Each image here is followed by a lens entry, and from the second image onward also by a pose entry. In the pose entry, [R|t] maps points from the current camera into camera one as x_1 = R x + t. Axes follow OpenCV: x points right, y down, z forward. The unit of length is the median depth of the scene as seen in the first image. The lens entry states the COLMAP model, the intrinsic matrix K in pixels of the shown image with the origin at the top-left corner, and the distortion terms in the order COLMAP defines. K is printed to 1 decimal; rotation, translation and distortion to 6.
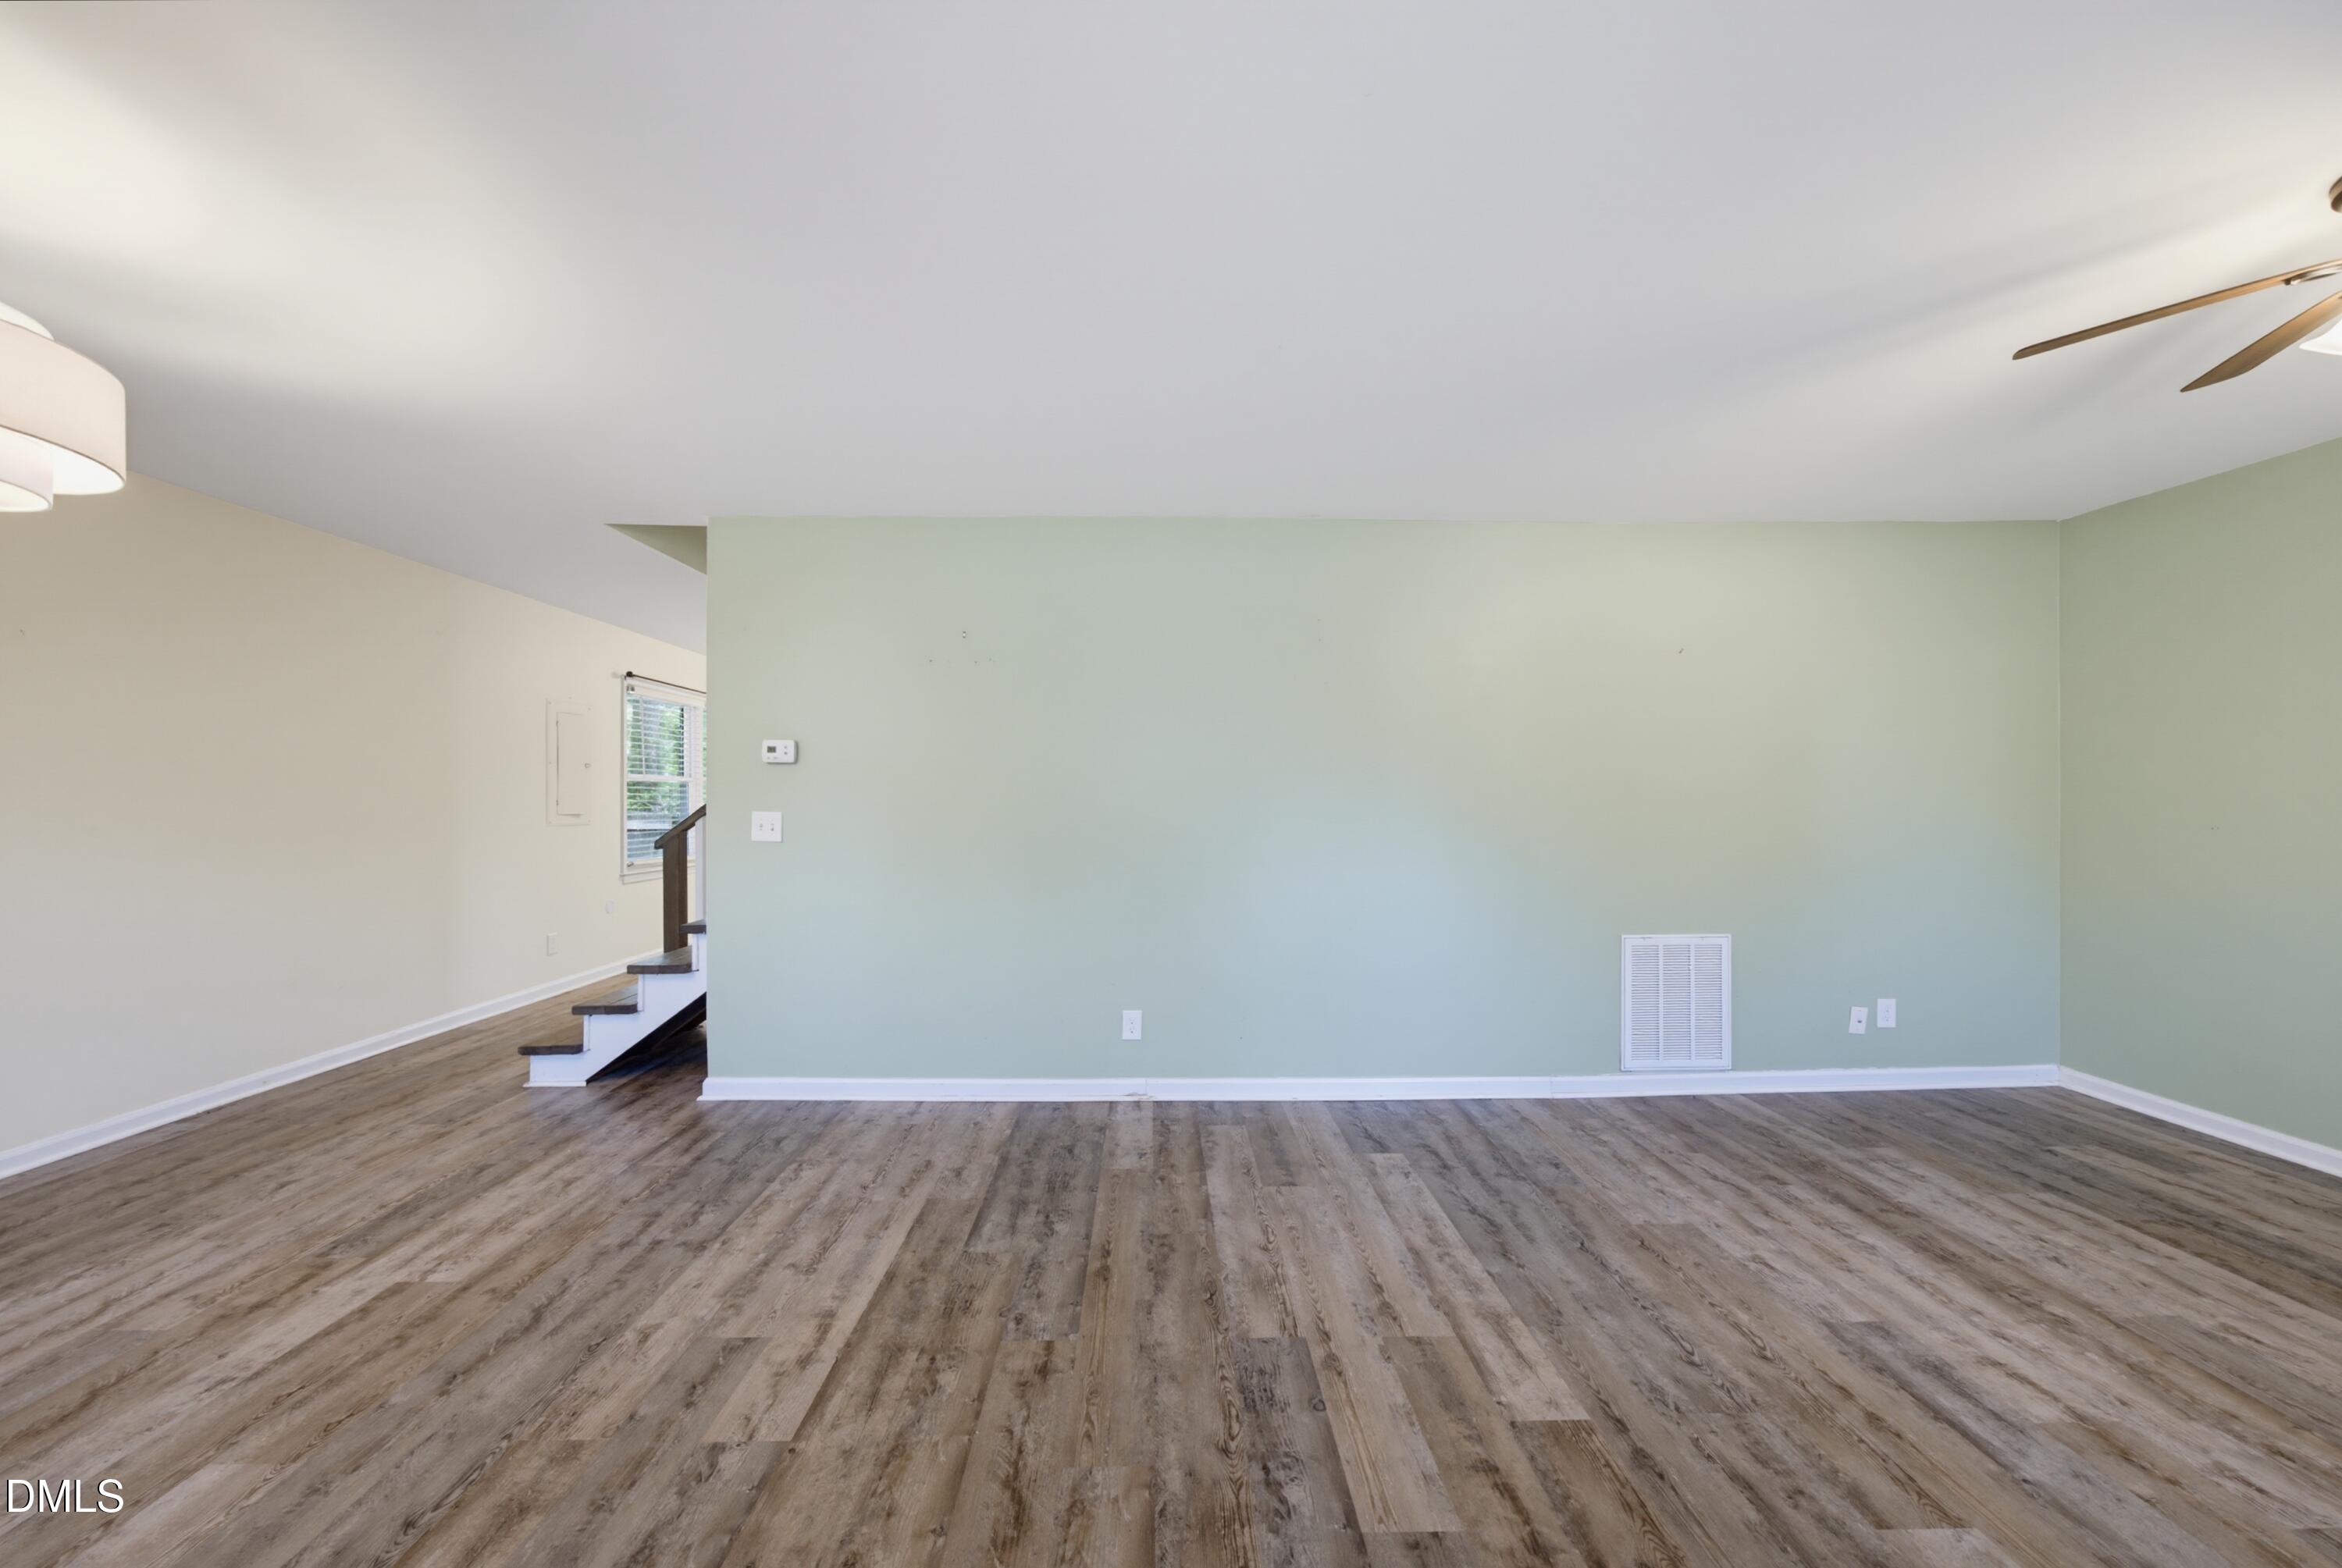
lens RADIAL K [[805.5, 0, 1176.4], [0, 805.5, 795.1], [0, 0, 1]] dist [-0.000262, -0.000061]
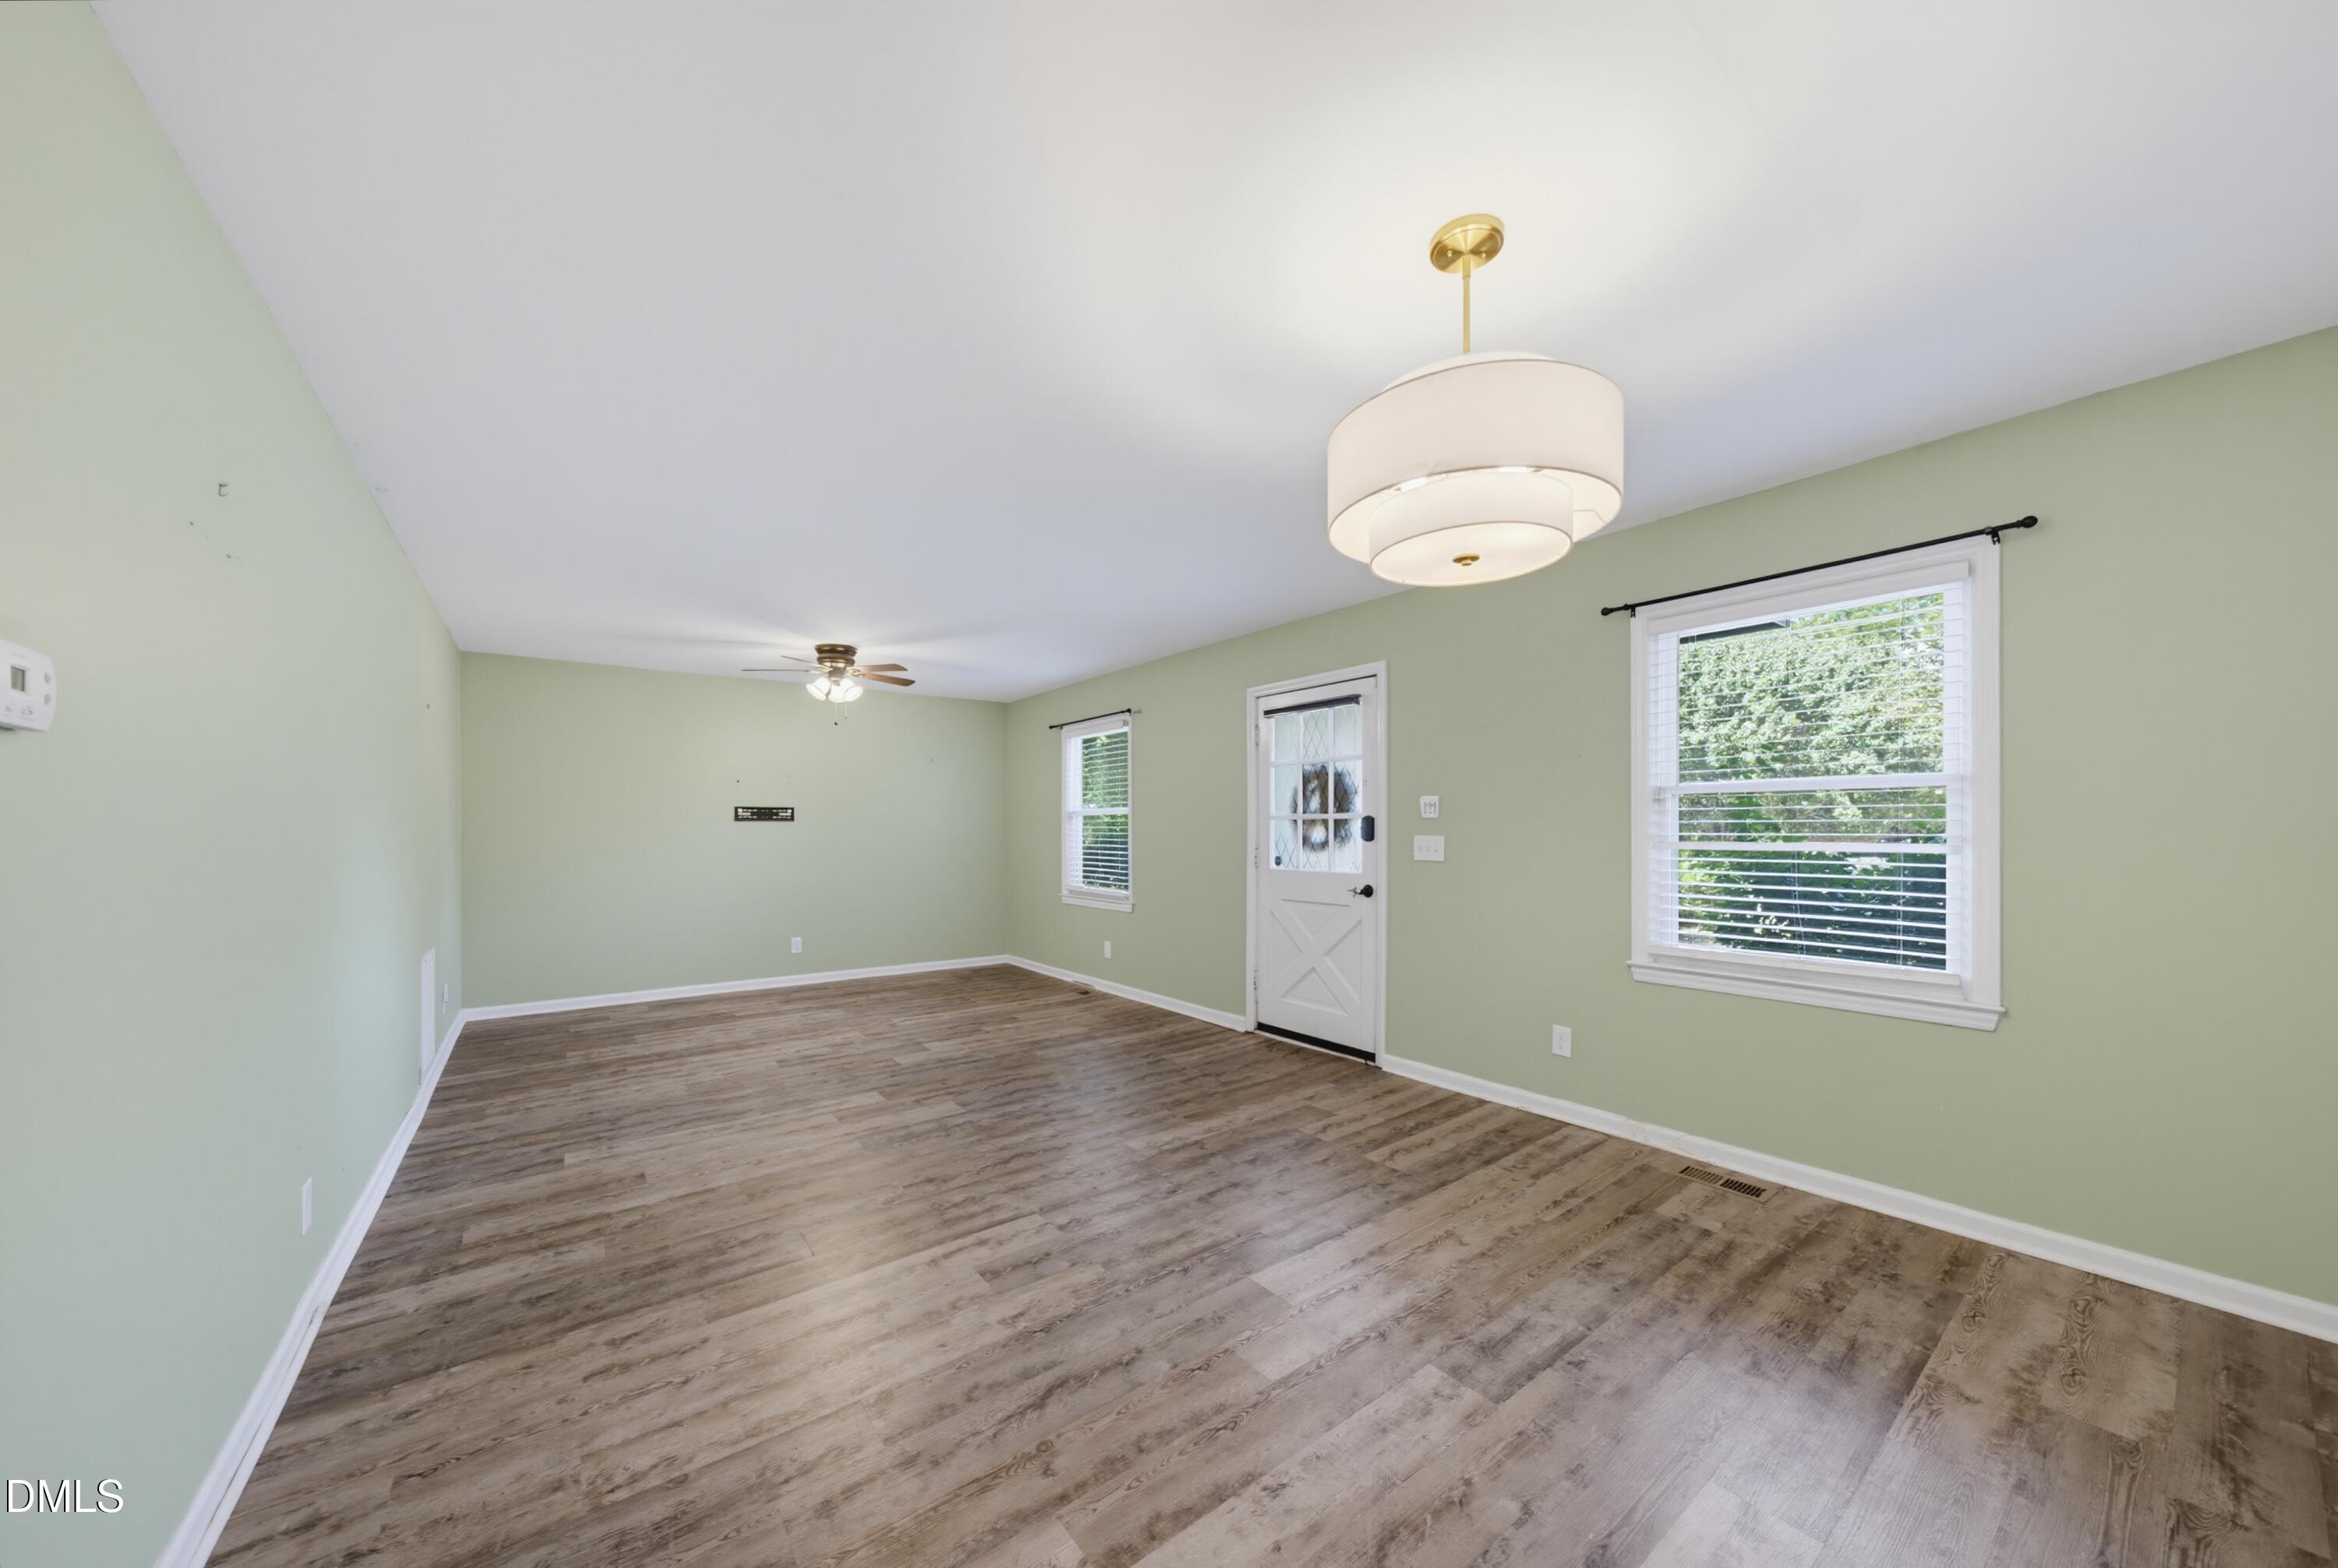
lens RADIAL K [[809.8, 0, 1162.9], [0, 809.8, 835.8], [0, 0, 1]] dist [-0.015598, 0.012712]
pose [[-0.583167, -0.004006, 0.812342, -1.322333], [0.003395, 0.999967, 0.007369, -0.000939], [-0.812345, 0.007055, -0.583134, 1.164538]]
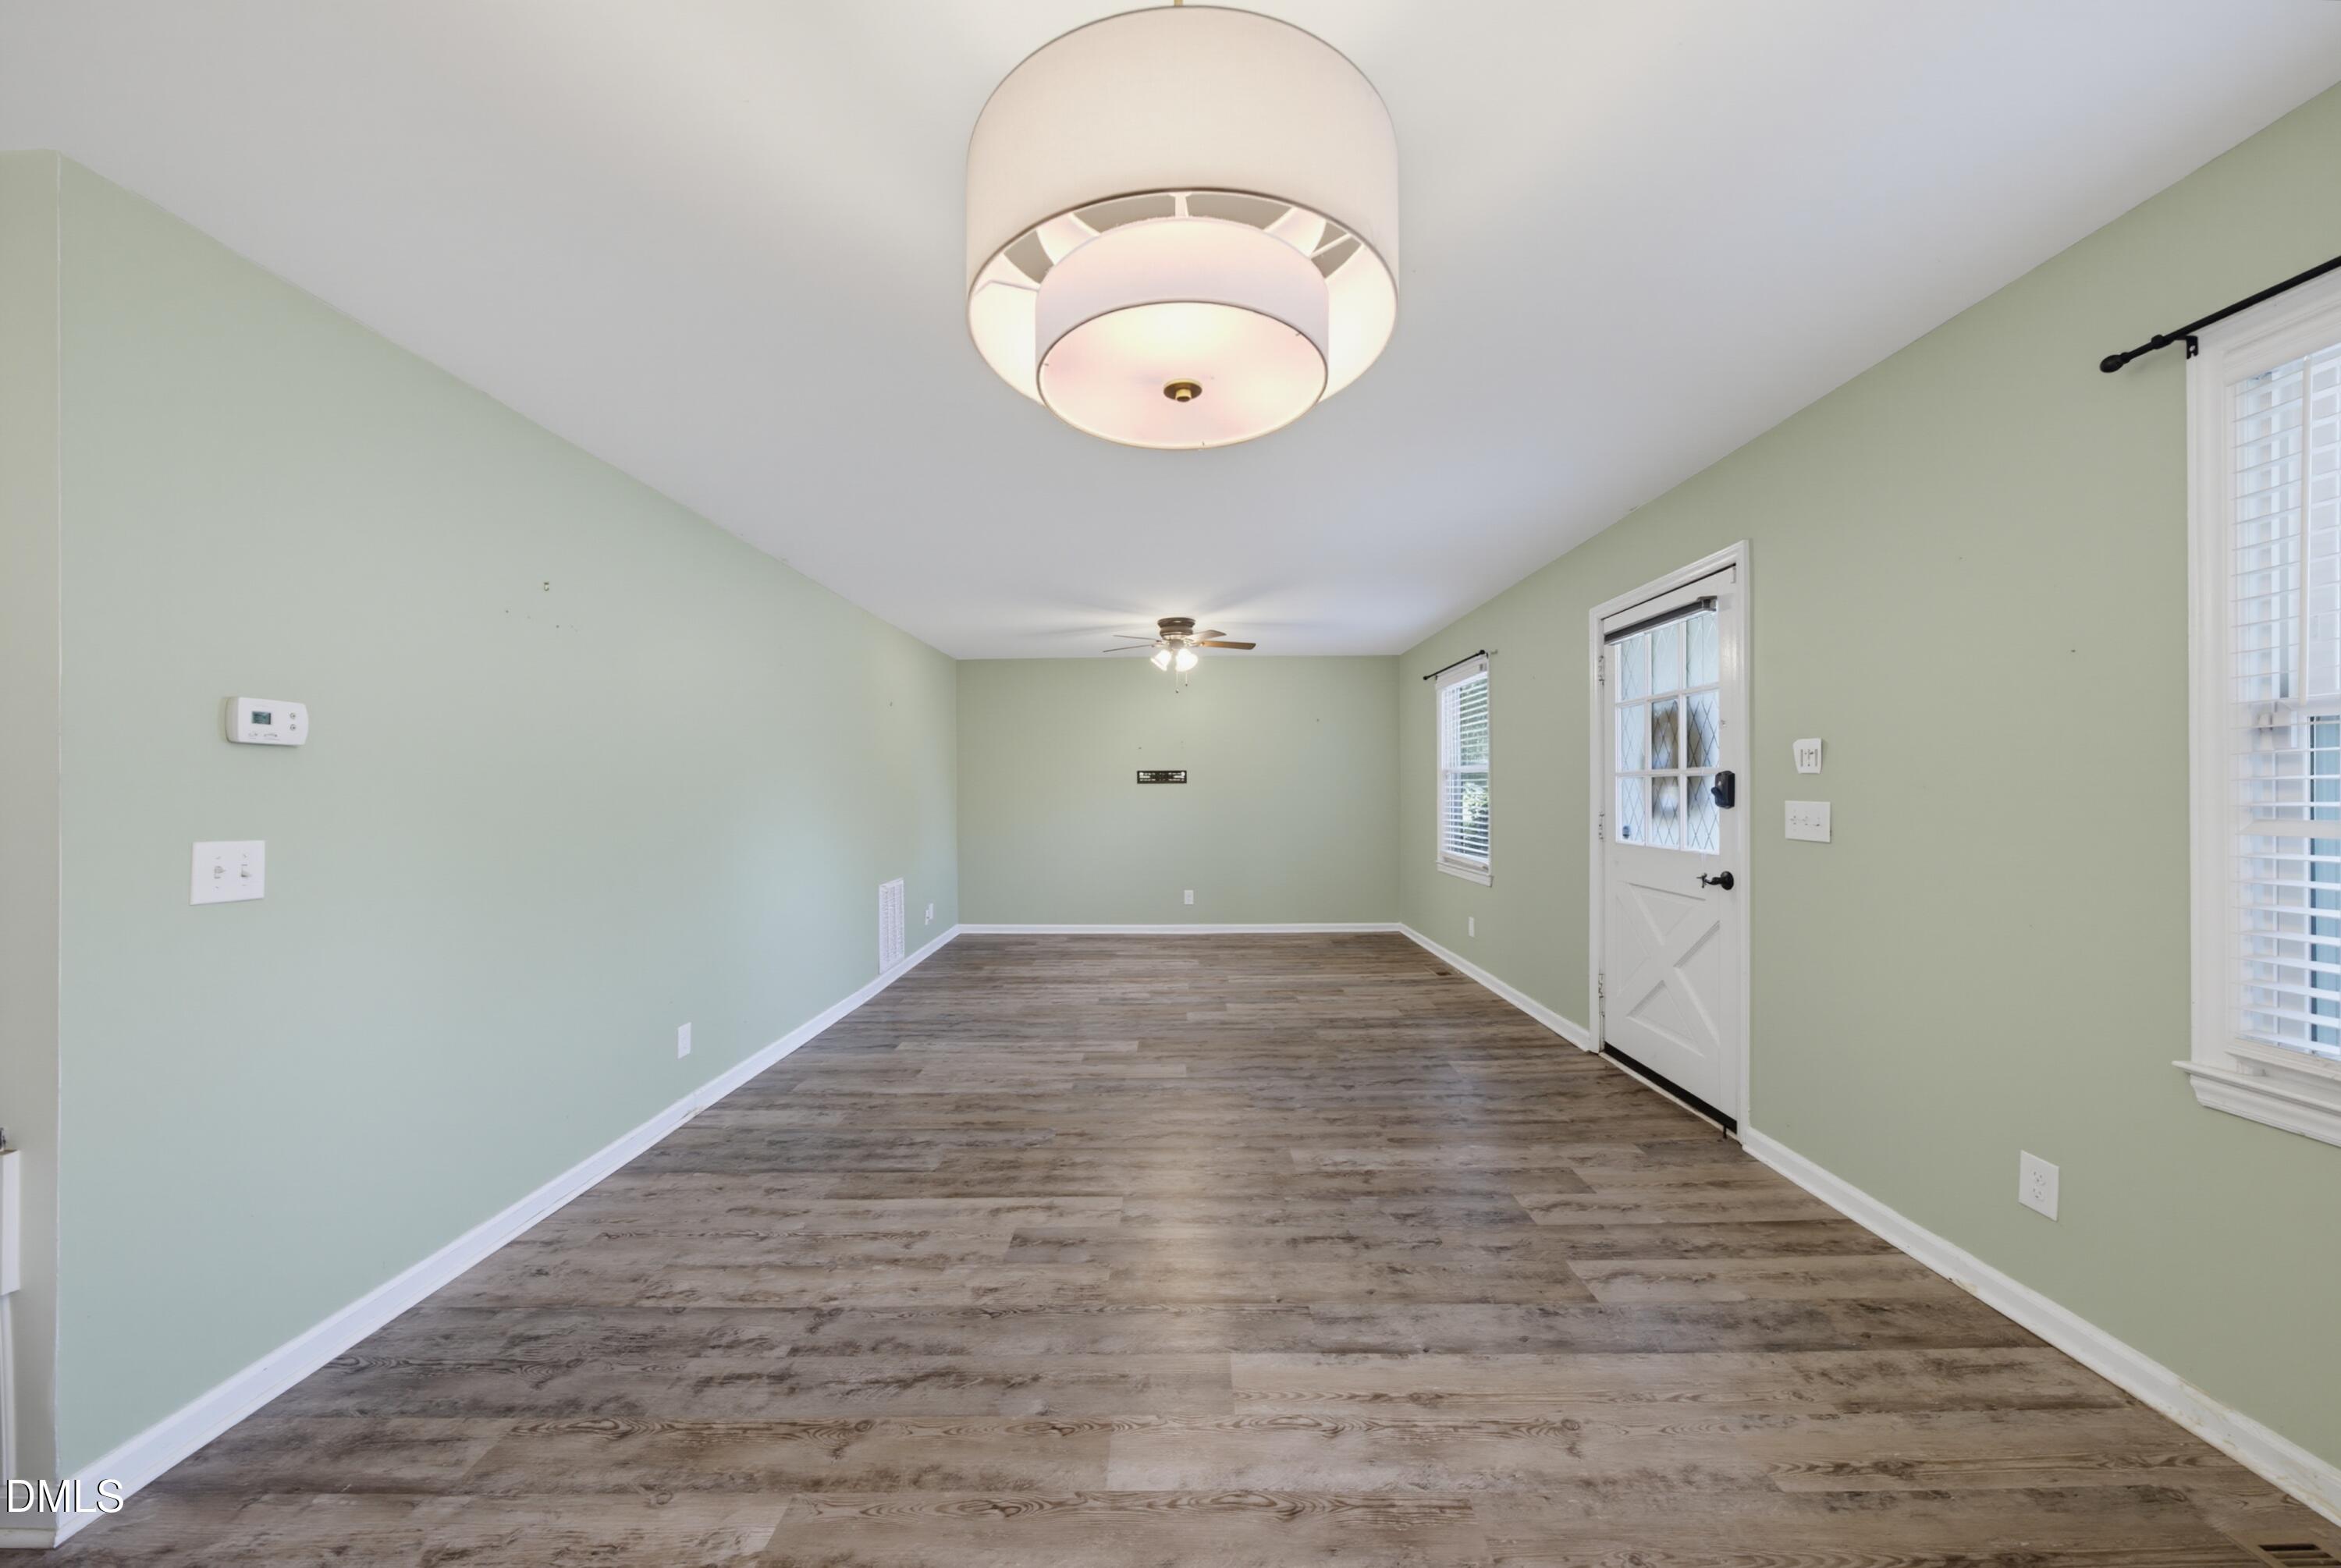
lens RADIAL K [[796.3, 0, 1161.7], [0, 796.3, 795.7], [0, 0, 1]] dist [-0.007701, 0.004784]
pose [[0.037631, -0.006546, 0.999270, -1.361844], [0.008350, 0.999946, 0.006236, -0.007814], [-0.999257, 0.008109, 0.037684, 0.565489]]
